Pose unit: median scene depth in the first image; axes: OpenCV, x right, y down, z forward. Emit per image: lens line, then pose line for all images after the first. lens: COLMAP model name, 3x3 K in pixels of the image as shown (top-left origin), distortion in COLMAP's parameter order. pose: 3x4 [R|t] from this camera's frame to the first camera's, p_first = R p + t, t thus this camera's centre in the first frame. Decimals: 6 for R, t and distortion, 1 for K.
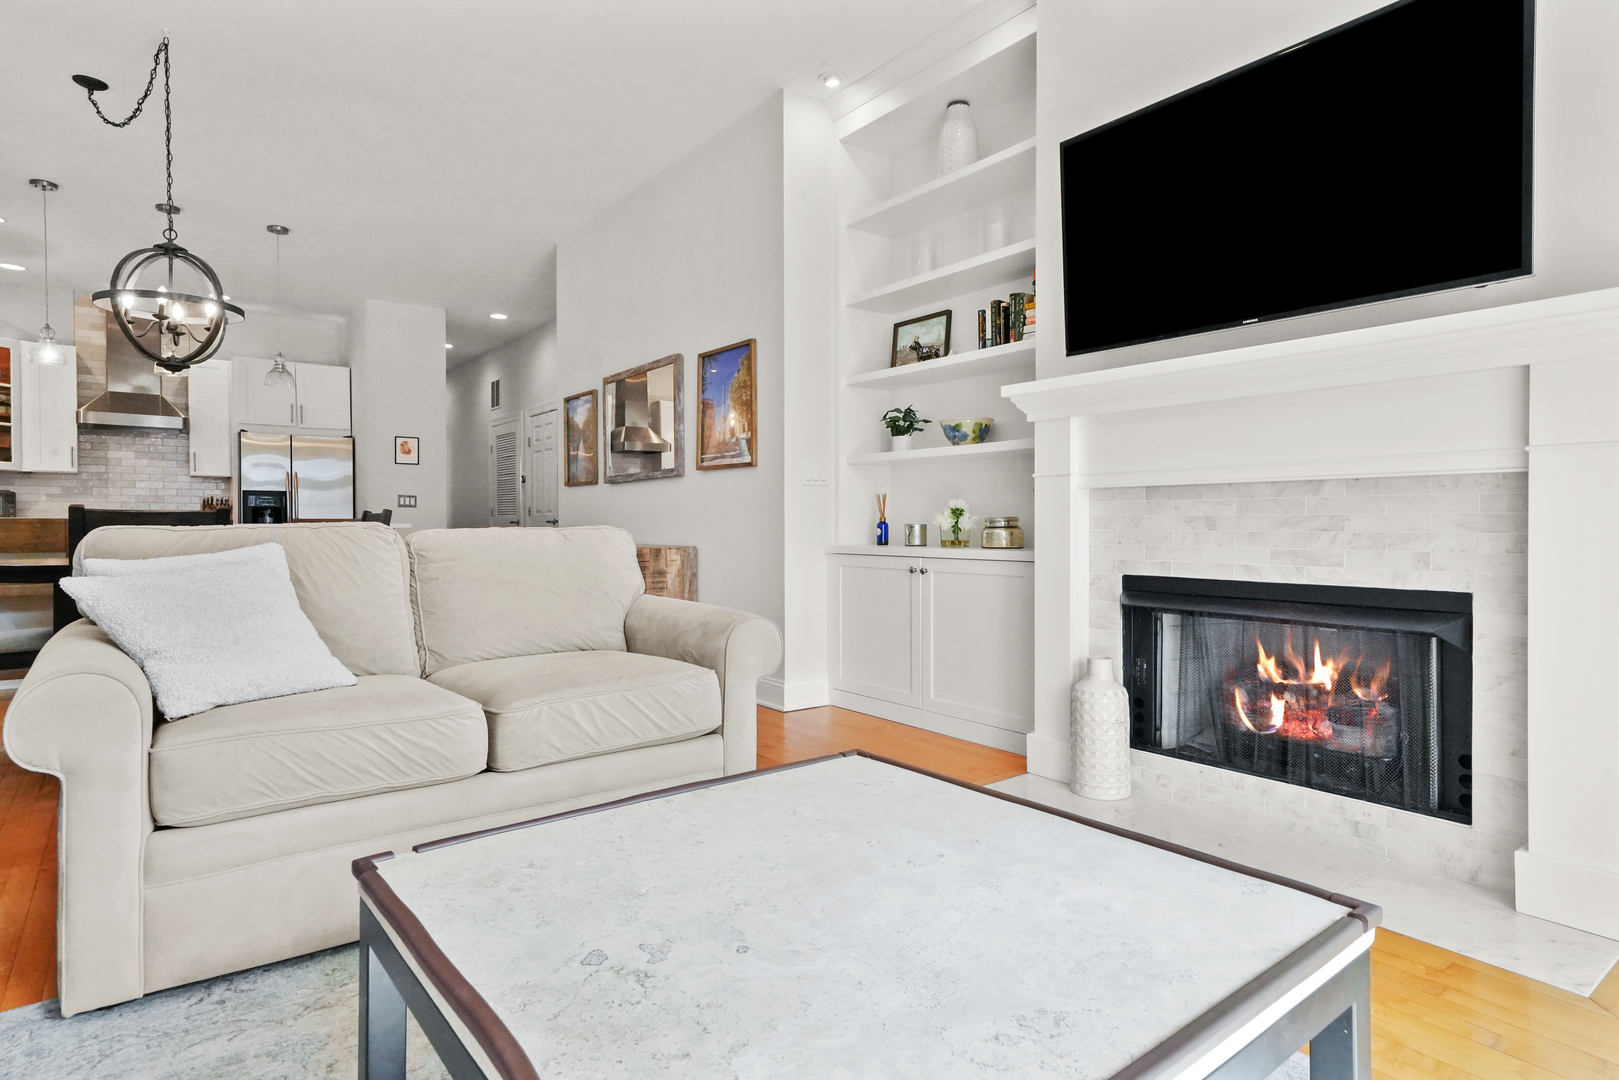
lens RADIAL K [[881.5, 0, 799.9], [0, 881.5, 518.5], [0, 0, 1]] dist [0.017140, 0.007346]
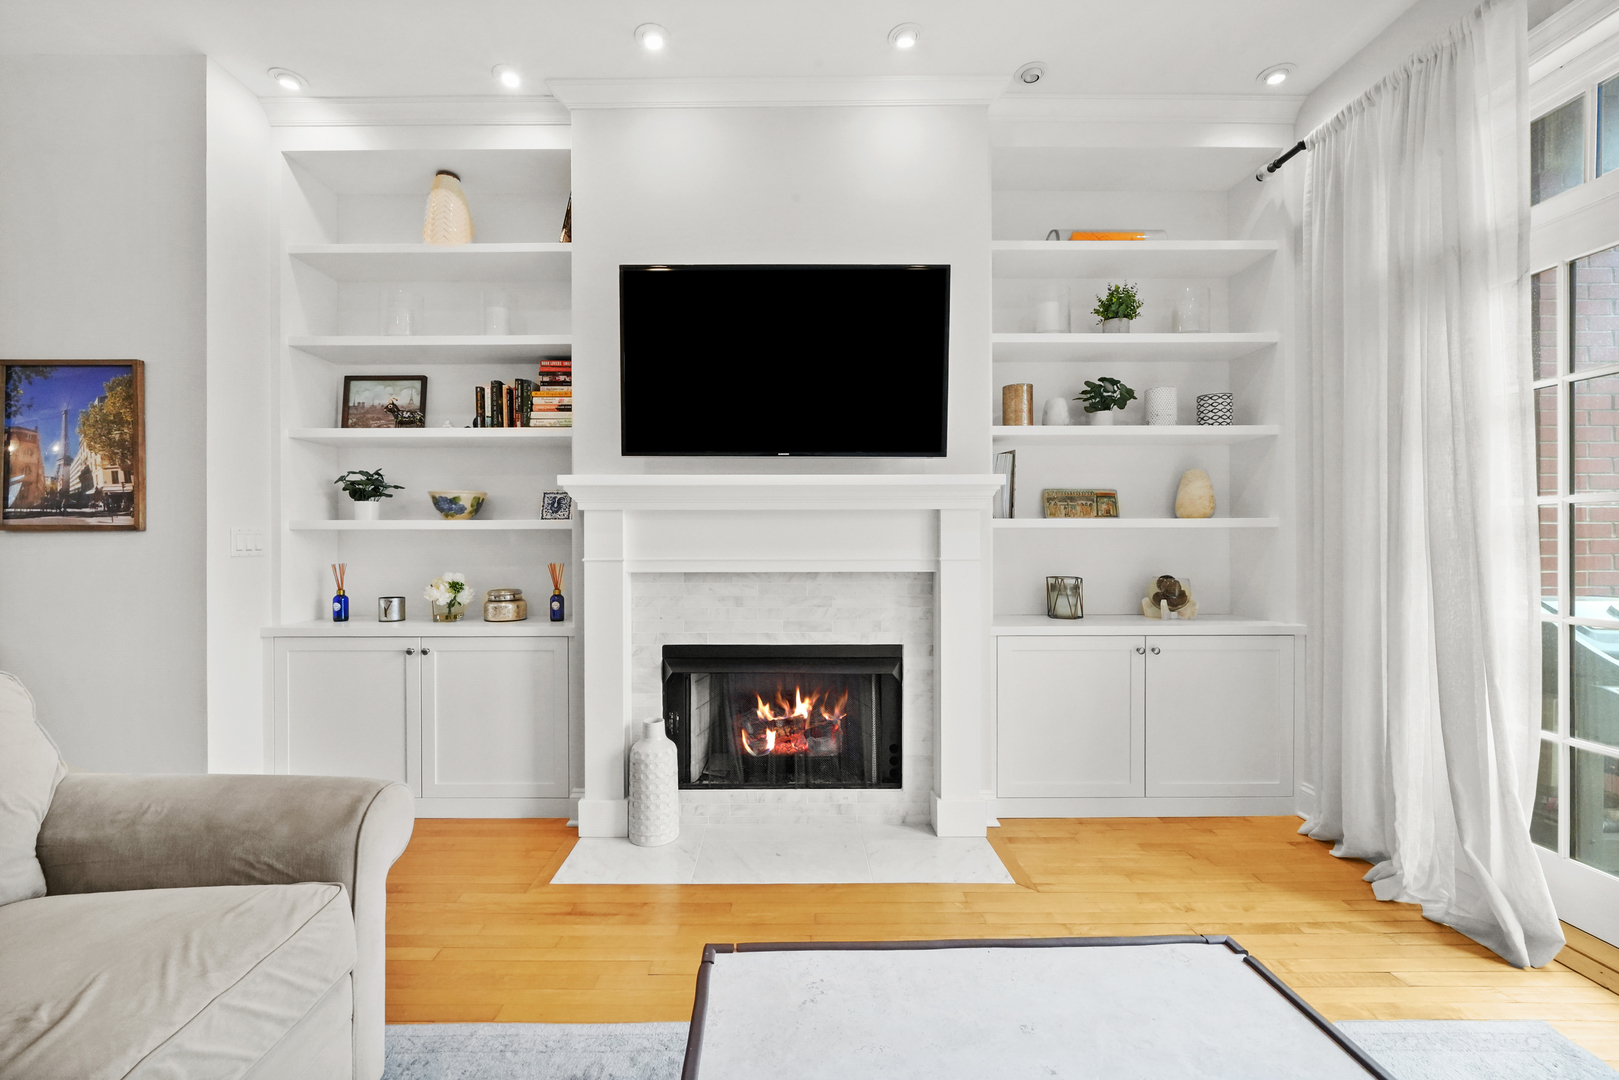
lens RADIAL K [[655.7, 0, 779.0], [0, 655.7, 538.3], [0, 0, 1]] dist [-0.006611, 0.000523]
pose [[0.604798, 0.003133, 0.796373, -0.168227], [-0.003525, 0.999993, -0.001256, -0.055242], [-0.796371, -0.002047, 0.604805, 0.239051]]
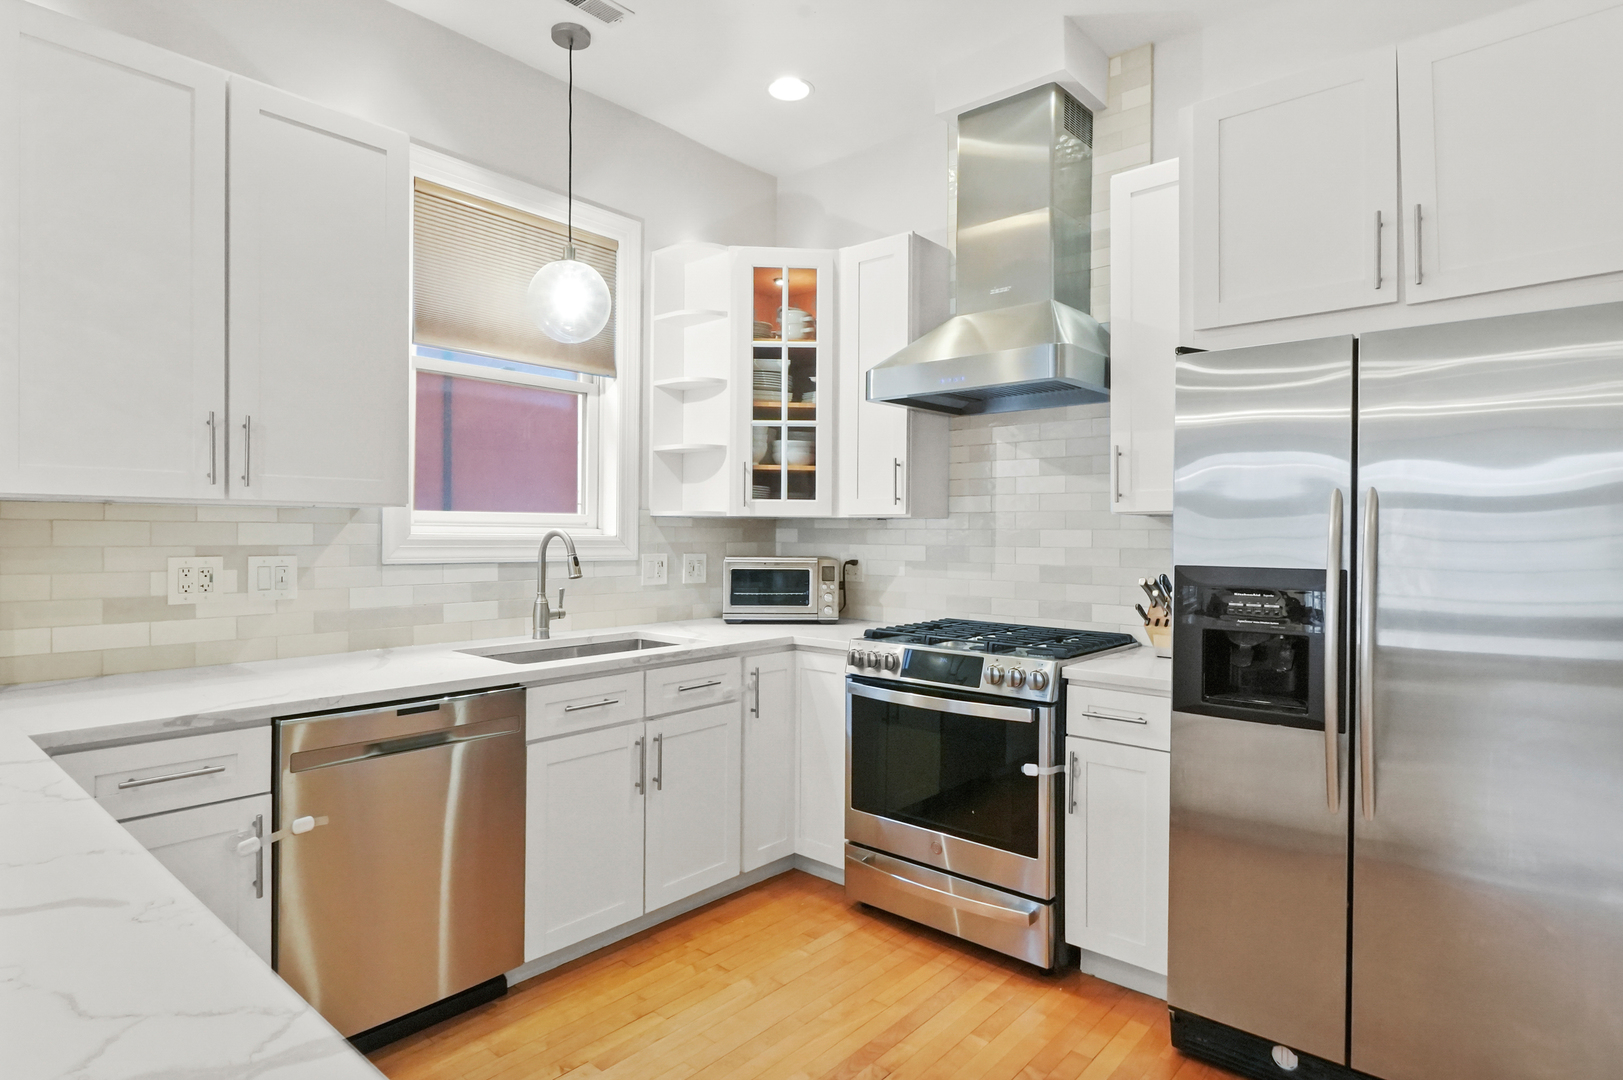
lens RADIAL K [[883.5, 0, 807.1], [0, 883.5, 529.6], [0, 0, 1]] dist [0.007816, -0.003495]
pose [[0.210217, 0.001650, -0.977653, -0.683133], [0.001472, 0.999997, 0.002004, -0.079680], [0.977654, -0.001860, 0.210214, 1.496829]]
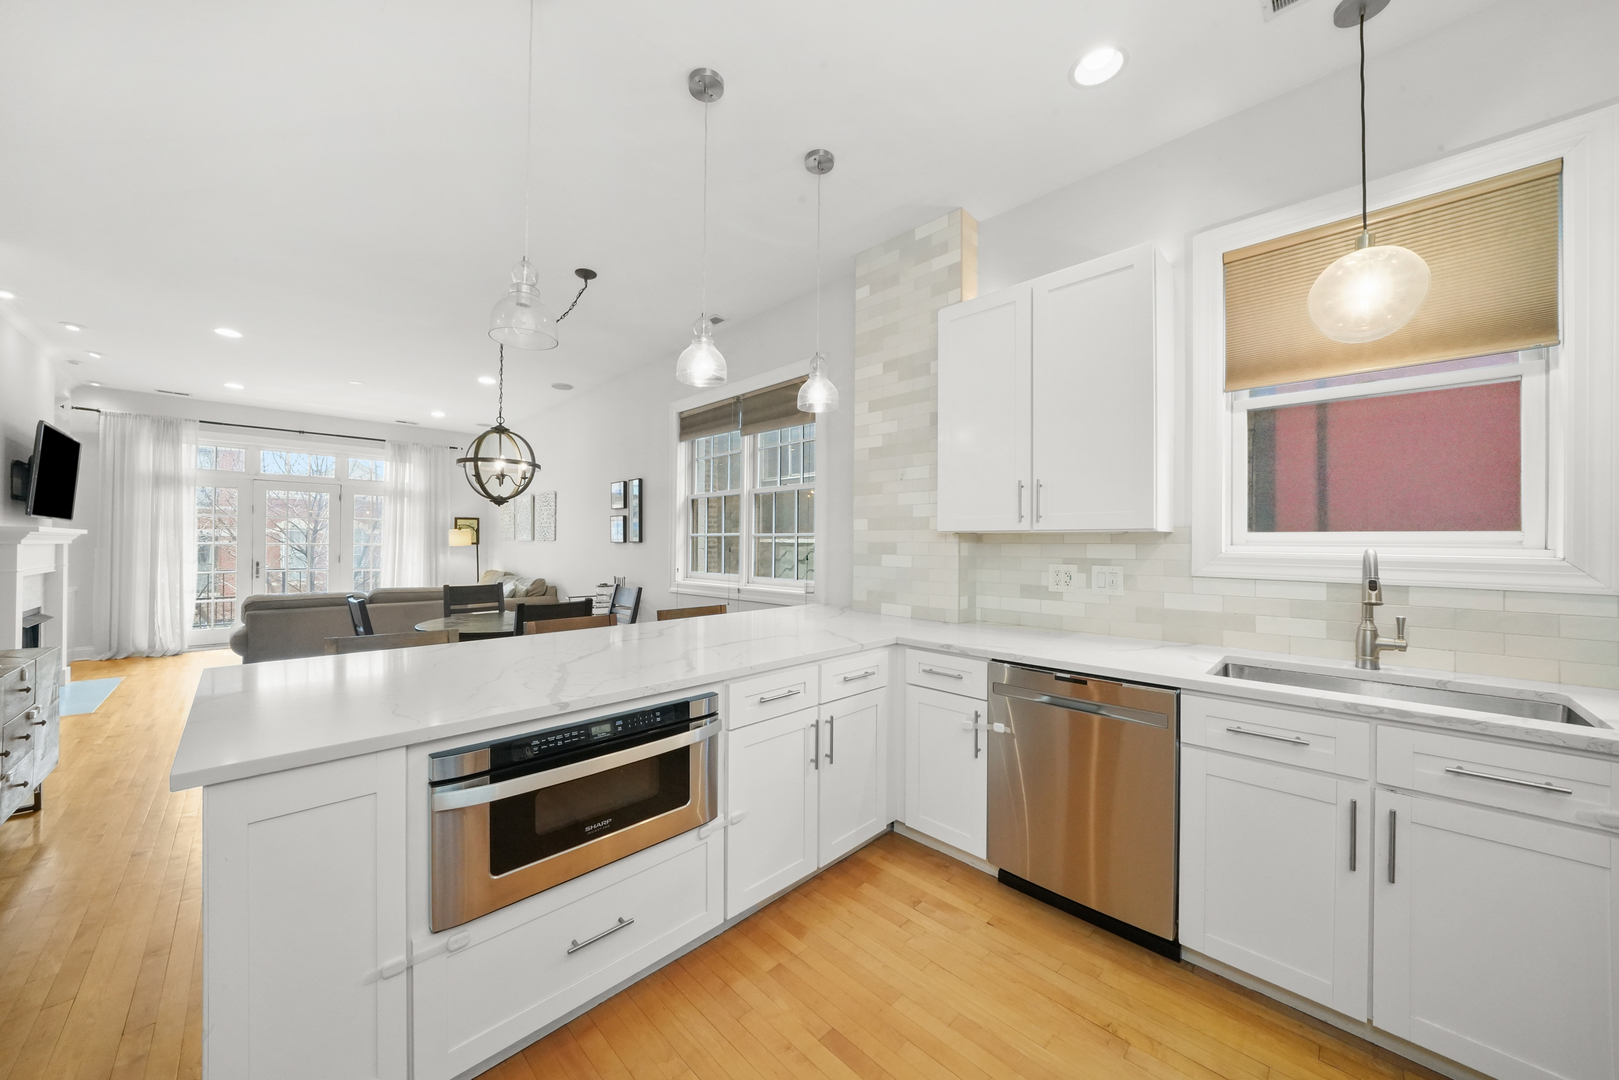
lens RADIAL K [[568.6, 0, 797.8], [0, 568.6, 541.2], [0, 0, 1]] dist [-0.015692, 0.002461]
pose [[-0.991405, -0.005884, -0.130696, -0.949503], [-0.004267, 0.999911, -0.012649, -0.077685], [0.130759, -0.011982, -0.991342, 1.791232]]
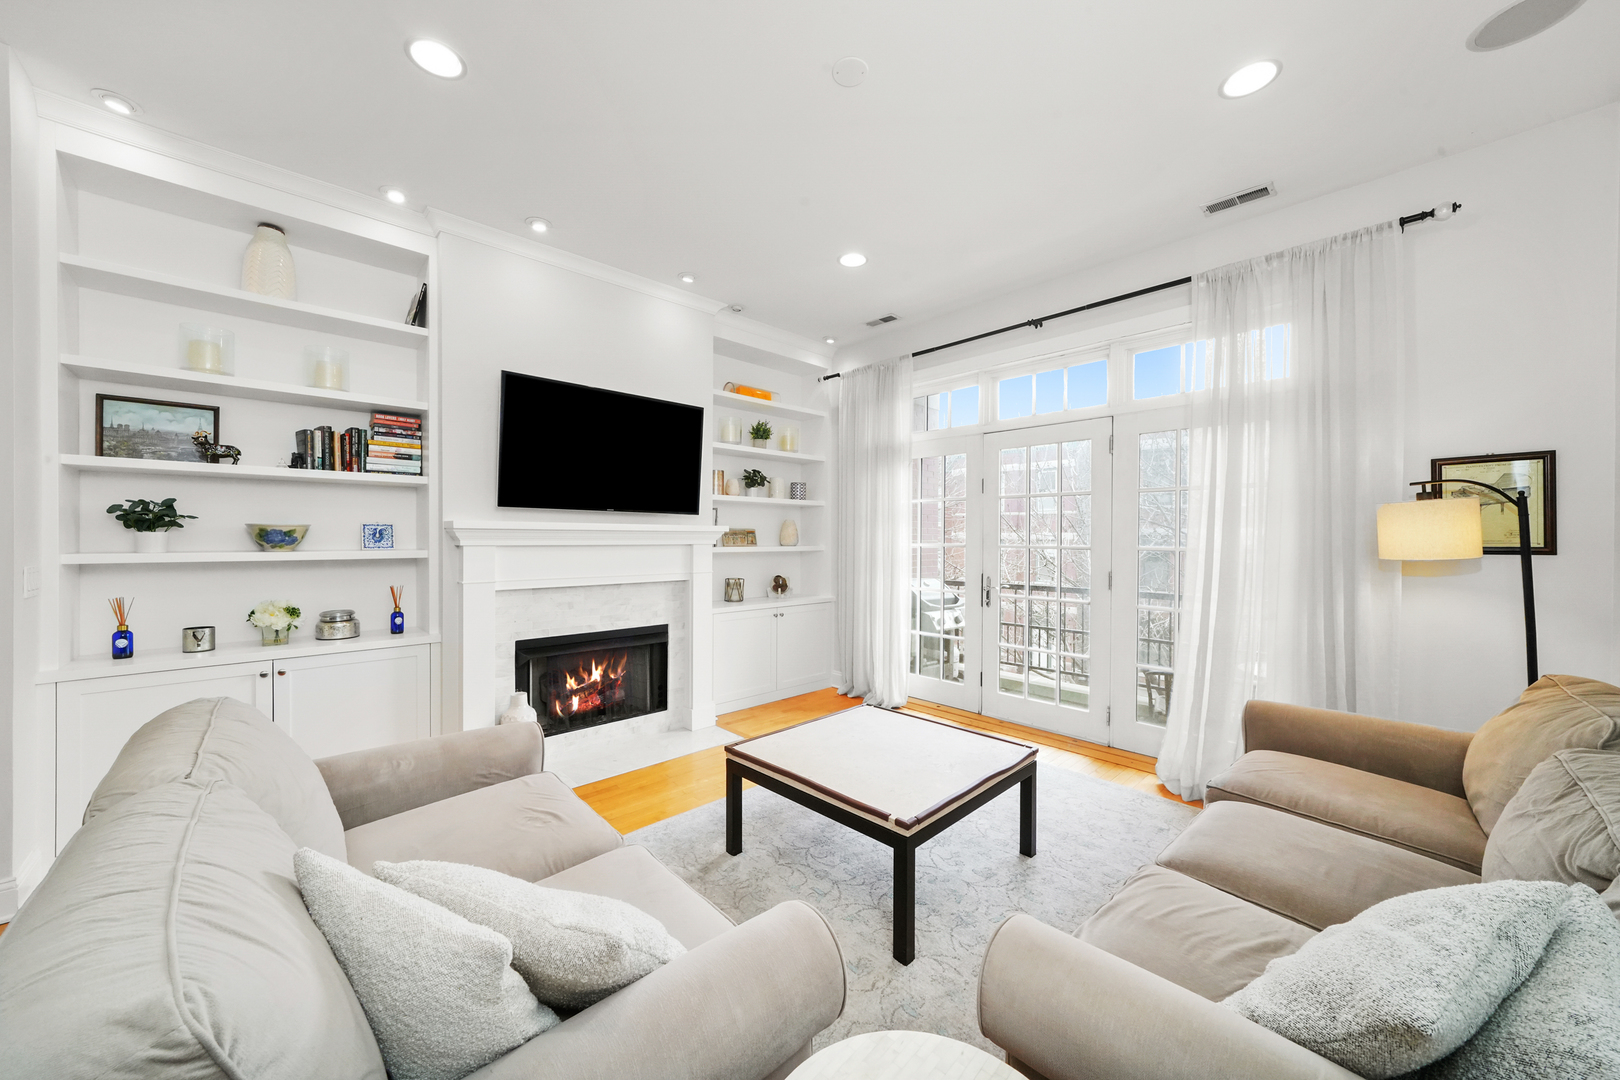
lens RADIAL K [[602.8, 0, 805.0], [0, 602.8, 537.0], [0, 0, 1]] dist [-0.005951, -0.000138]
pose [[-0.112432, -0.001468, 0.993658, -0.563717], [-0.010400, 0.999946, 0.000301, -0.095472], [-0.993605, -0.010301, -0.112441, 0.409178]]
